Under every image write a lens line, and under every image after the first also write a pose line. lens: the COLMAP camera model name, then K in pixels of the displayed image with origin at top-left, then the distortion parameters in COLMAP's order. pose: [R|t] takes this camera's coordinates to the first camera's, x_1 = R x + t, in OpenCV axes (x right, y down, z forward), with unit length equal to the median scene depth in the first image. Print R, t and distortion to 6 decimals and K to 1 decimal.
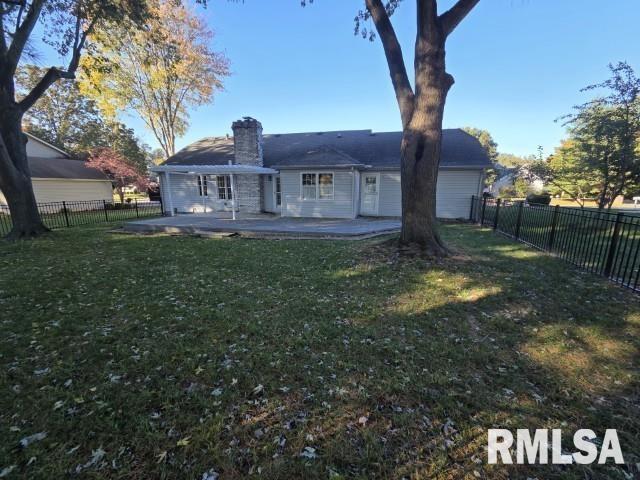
lens RADIAL K [[269.8, 0, 319.7], [0, 269.8, 236.5], [0, 0, 1]] dist [0.001502, 0.000439]
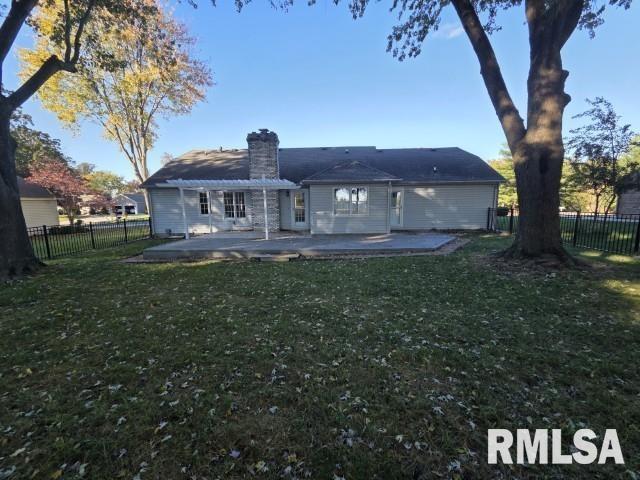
lens RADIAL K [[265.6, 0, 320.0], [0, 265.6, 240.0], [0, 0, 1]] dist [-0.000458, 0.000009]
pose [[0.977630, -0.045010, 0.205460, -0.277256], [0.053754, 0.997862, -0.037177, -0.015419], [-0.203347, 0.047389, 0.977959, 0.079993]]
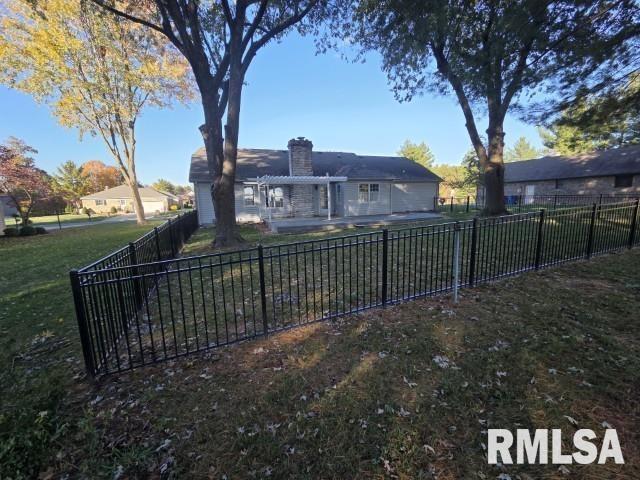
lens RADIAL K [[265.6, 0, 320.0], [0, 265.6, 240.0], [0, 0, 1]] dist [-0.000458, 0.000009]
pose [[0.811575, -0.114213, 0.572975, -0.908059], [0.134230, 0.990923, 0.007397, 0.012328], [-0.568619, 0.070907, 0.819539, 0.019104]]
